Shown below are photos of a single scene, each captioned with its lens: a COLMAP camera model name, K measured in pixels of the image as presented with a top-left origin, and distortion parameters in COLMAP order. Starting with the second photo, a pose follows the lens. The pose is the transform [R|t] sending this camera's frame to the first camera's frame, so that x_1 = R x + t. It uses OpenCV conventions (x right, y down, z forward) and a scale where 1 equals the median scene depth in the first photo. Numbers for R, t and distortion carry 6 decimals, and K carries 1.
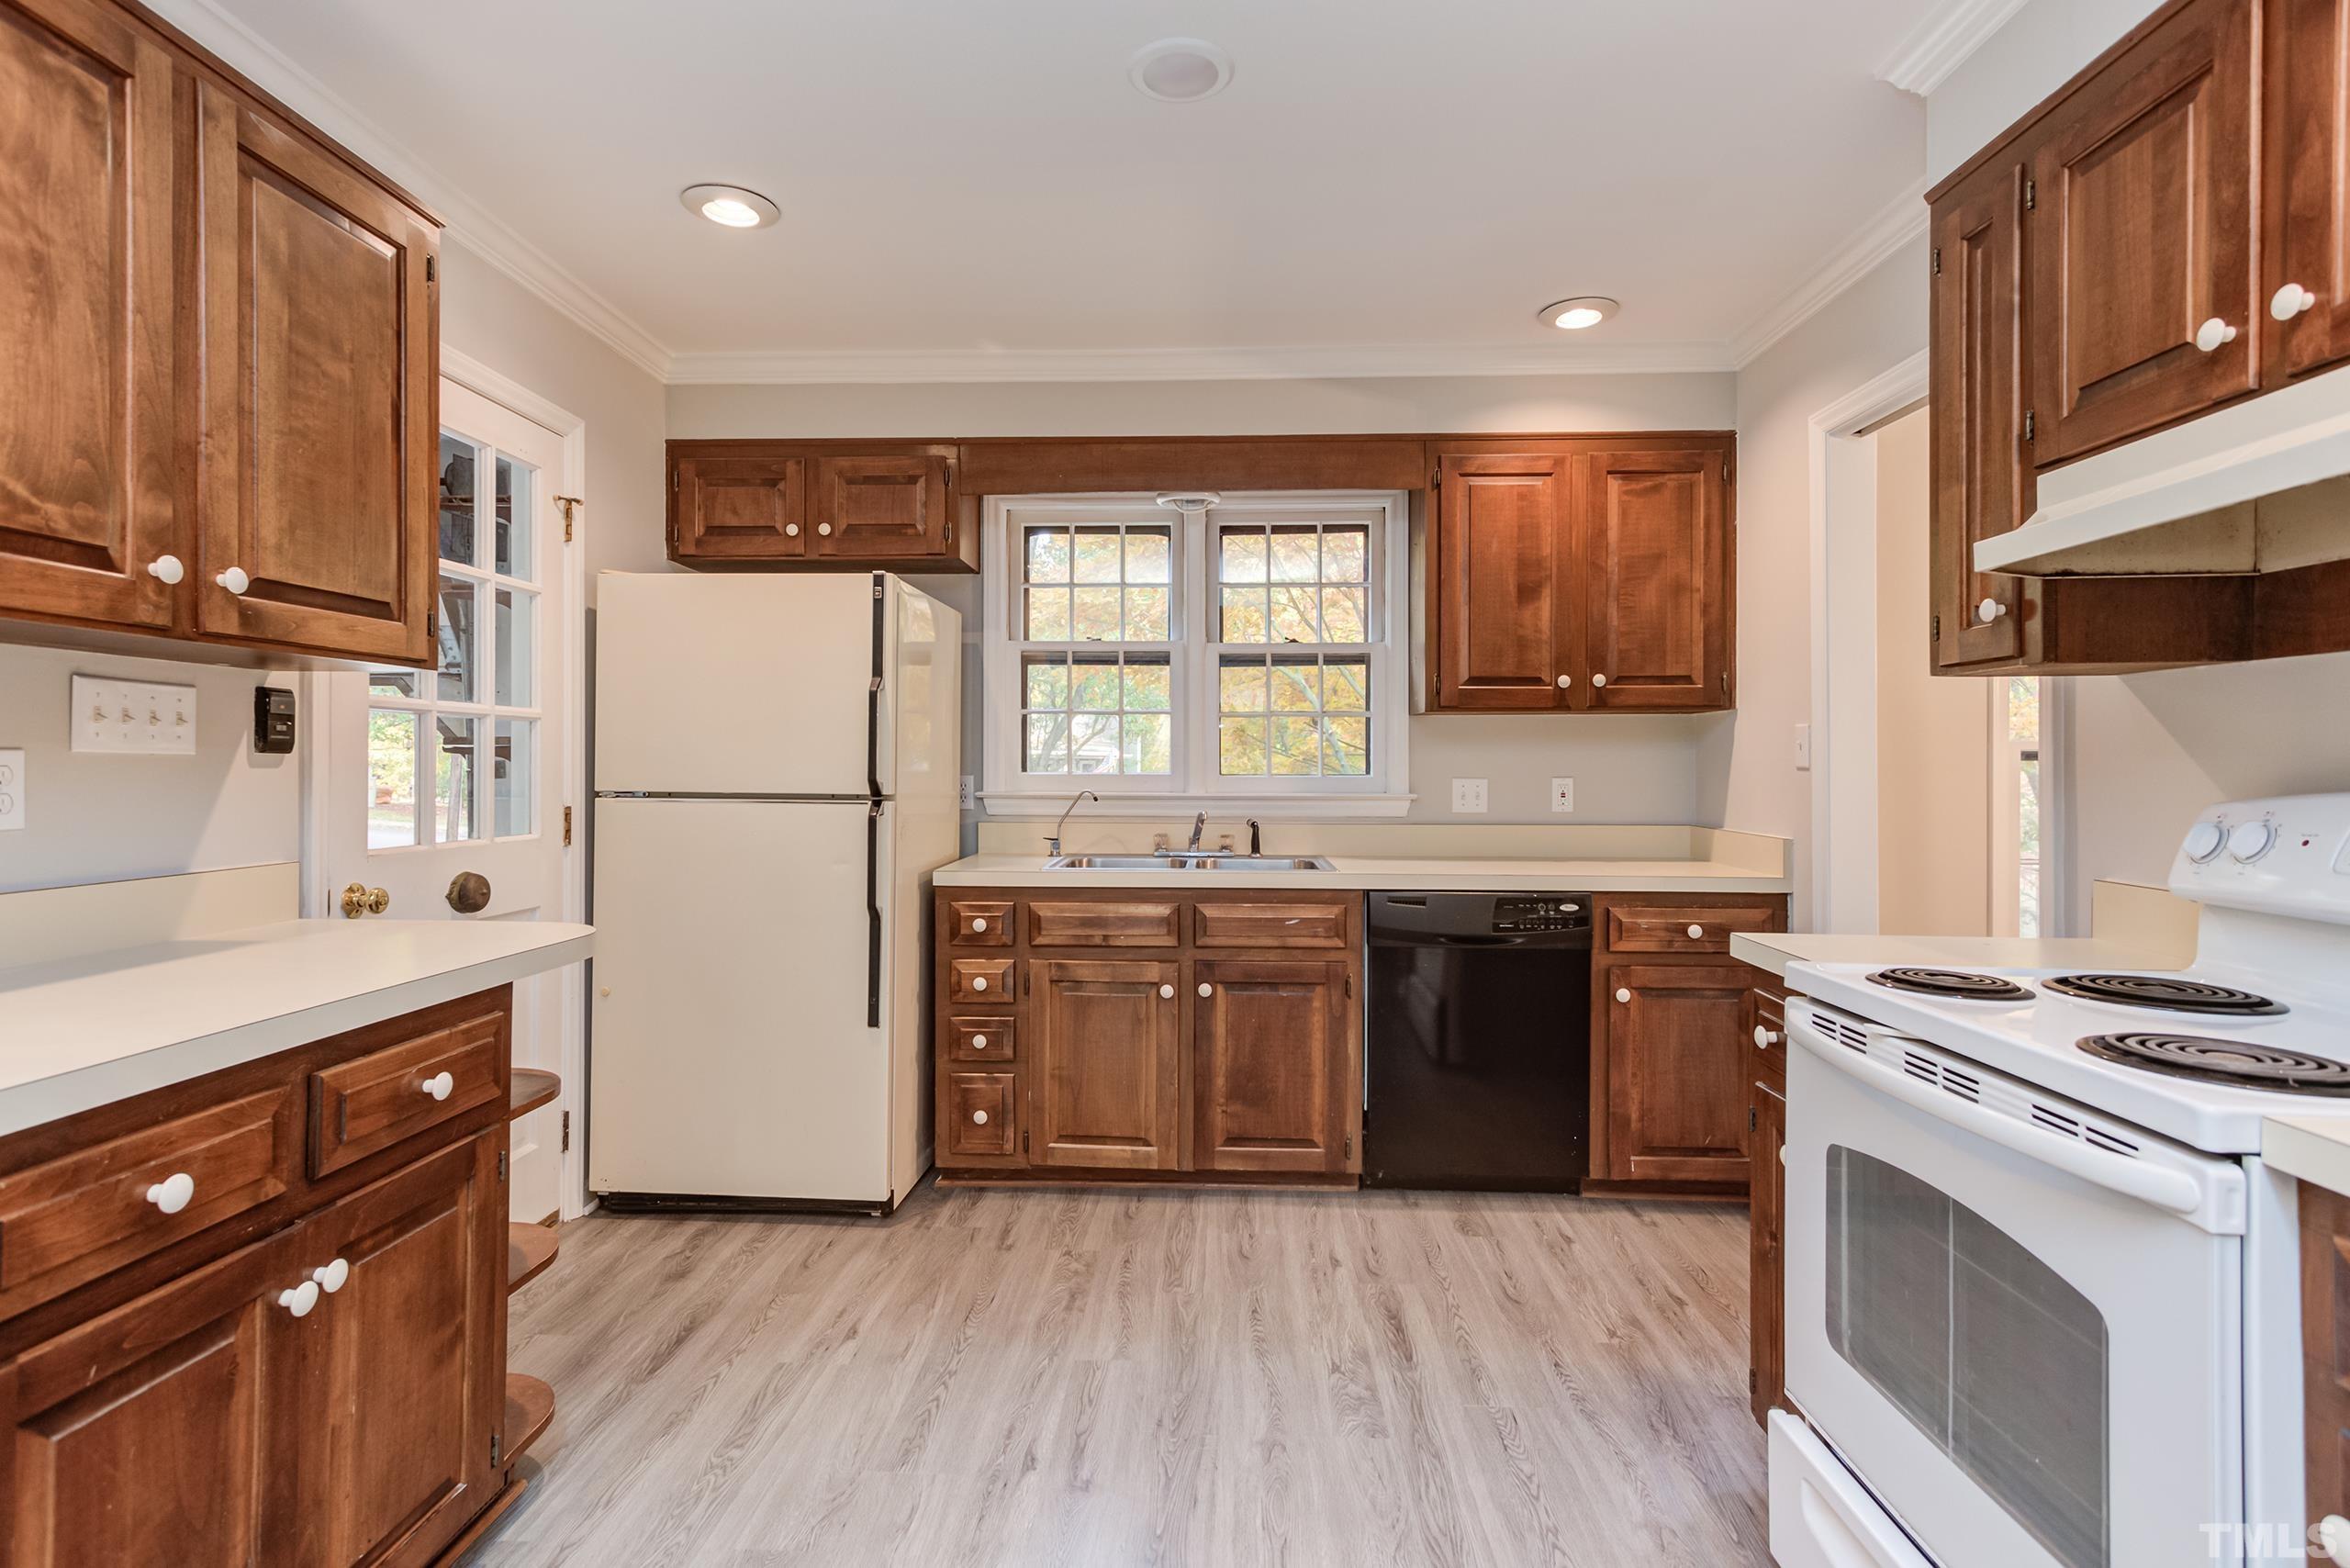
lens RADIAL K [[1145.8, 0, 1152.2], [0, 1145.8, 774.4], [0, 0, 1]] dist [0.013495, 0.000723]
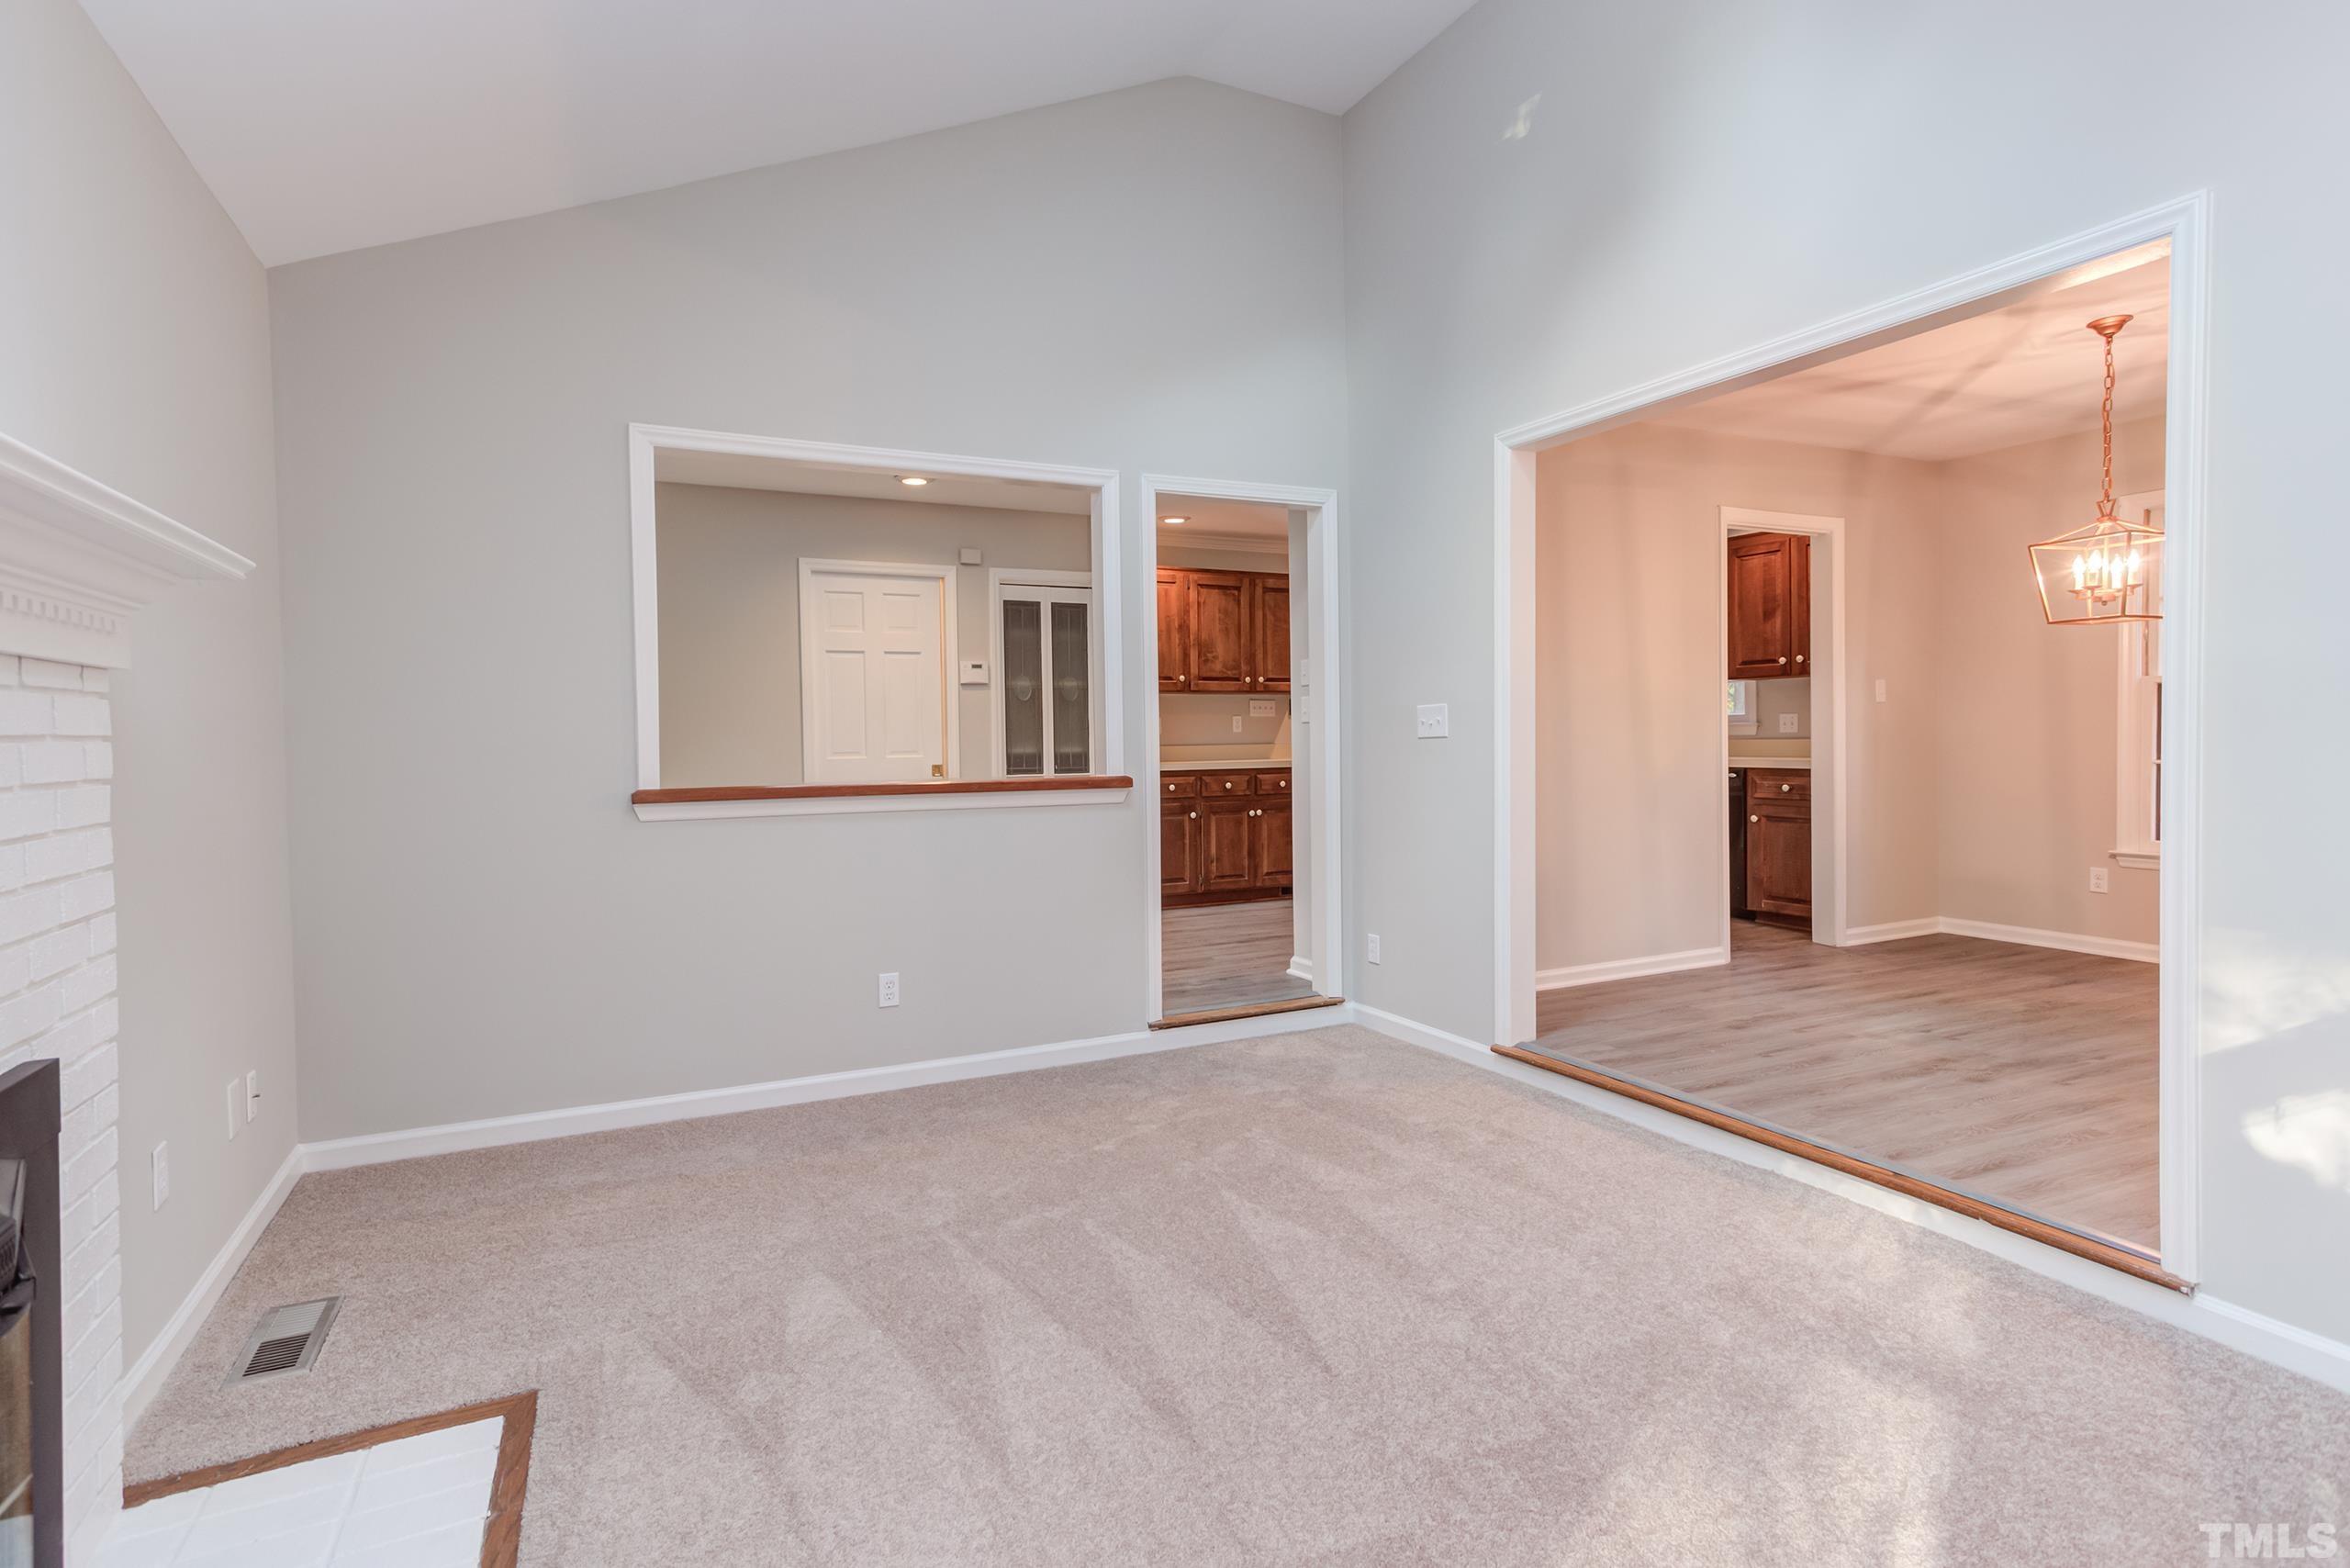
lens RADIAL K [[1145.8, 0, 1162.3], [0, 1145.8, 770.0], [0, 0, 1]] dist [0.013495, 0.000723]
pose [[0.496234, 0.015848, -0.868044, 3.058445], [0.010325, 0.999655, 0.024154, 0.086317], [0.868127, -0.020948, 0.495899, -1.681923]]
